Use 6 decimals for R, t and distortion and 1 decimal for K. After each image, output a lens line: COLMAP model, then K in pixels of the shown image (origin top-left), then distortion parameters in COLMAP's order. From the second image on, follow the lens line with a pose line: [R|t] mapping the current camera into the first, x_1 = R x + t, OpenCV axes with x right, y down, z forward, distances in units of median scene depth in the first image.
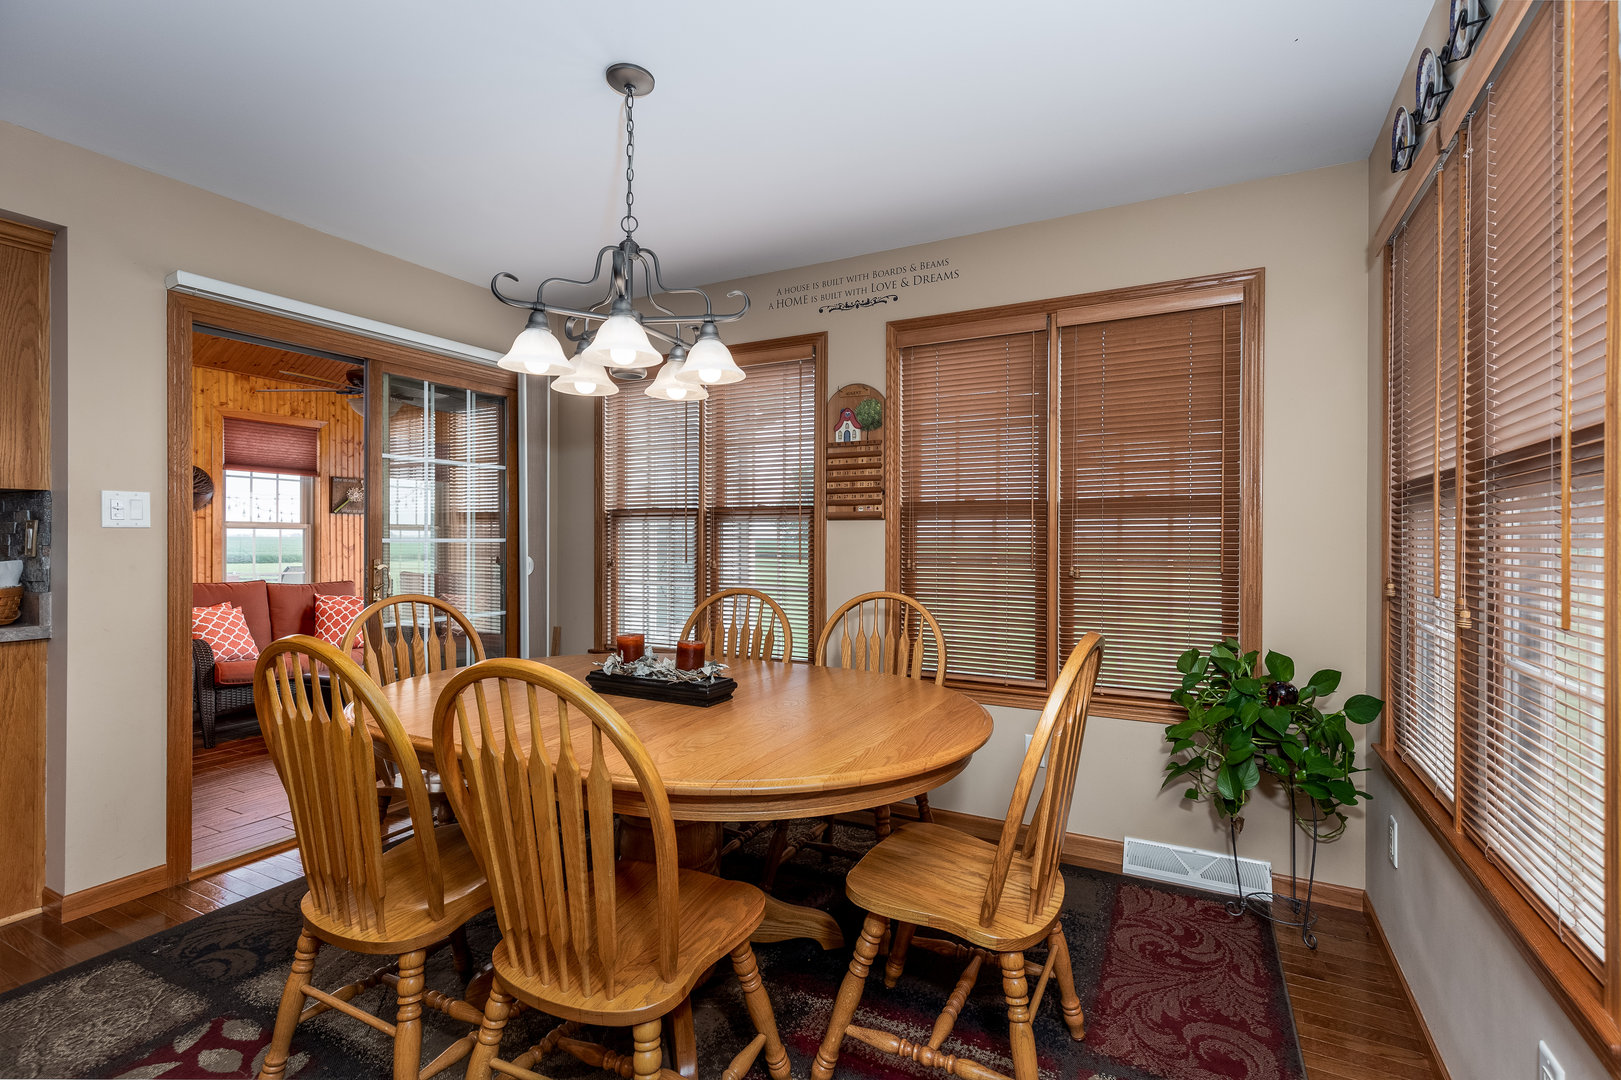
lens RADIAL K [[728.2, 0, 835.3], [0, 728.2, 535.6], [0, 0, 1]] dist [0.004375, -0.000468]
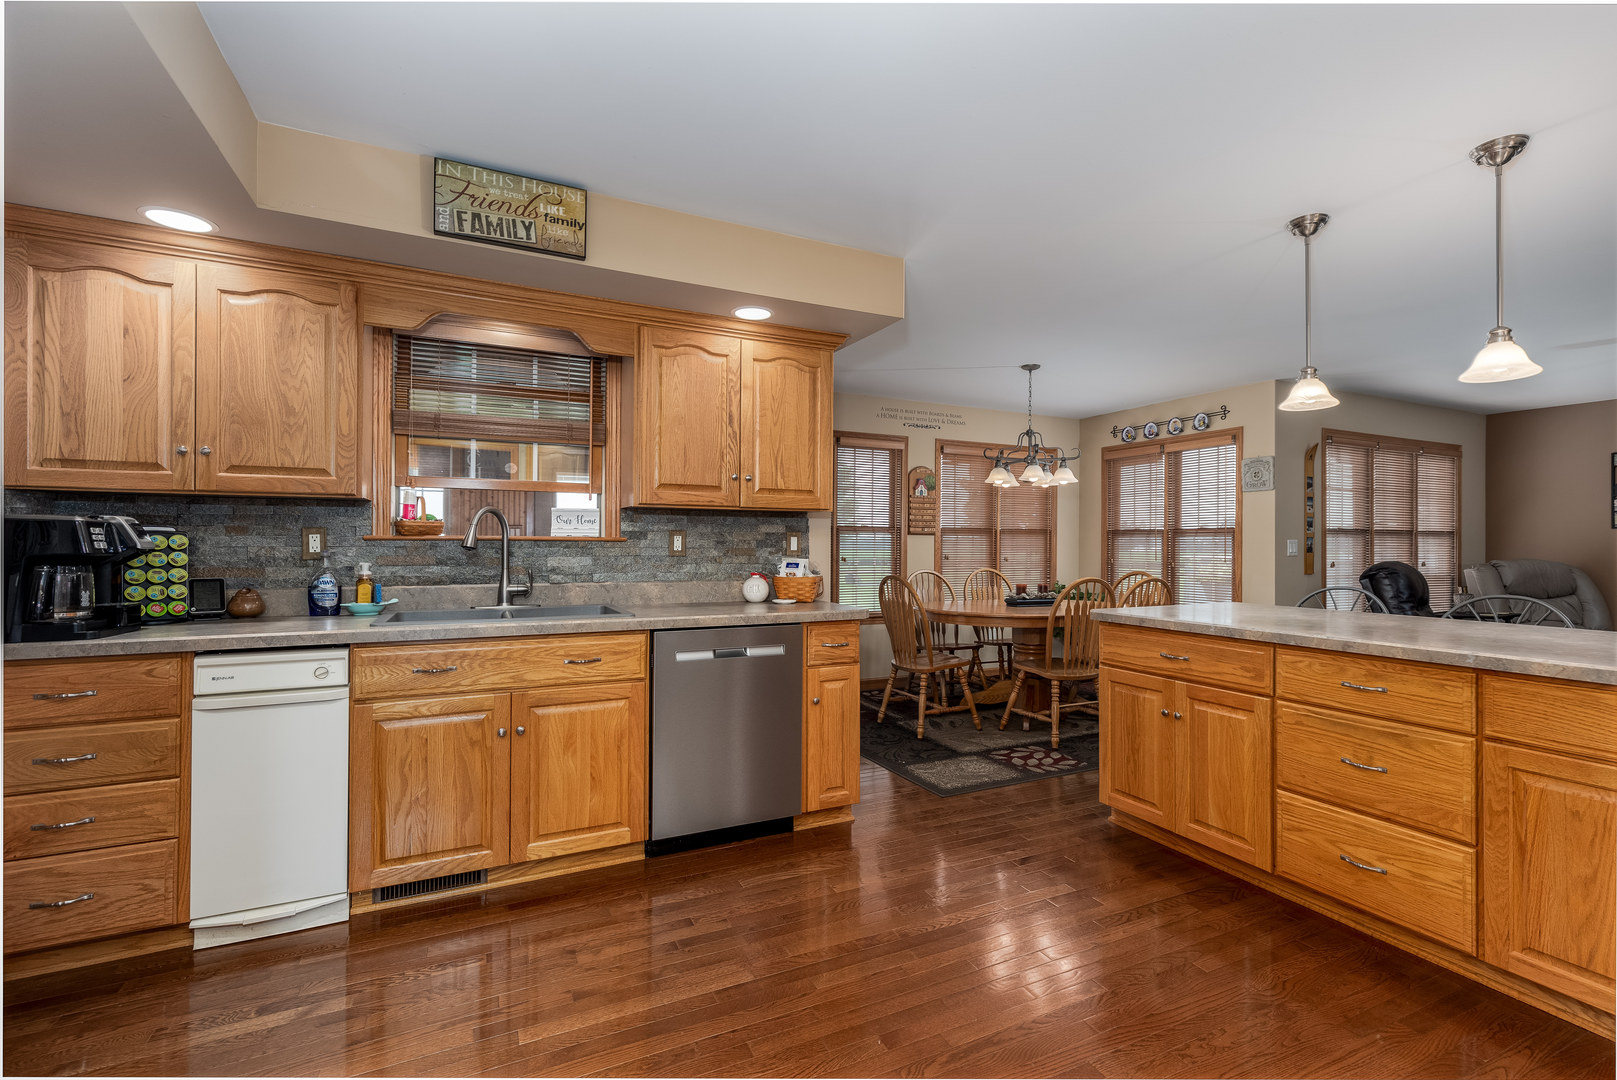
lens RADIAL K [[726.4, 0, 807.3], [0, 726.4, 540.0], [0, 0, 1]] dist [0.004375, -0.000468]
pose [[0.612375, 0.004664, 0.790554, -0.246522], [-0.011477, 0.999930, 0.002991, -0.001292], [-0.790484, -0.010905, 0.612386, 0.004209]]
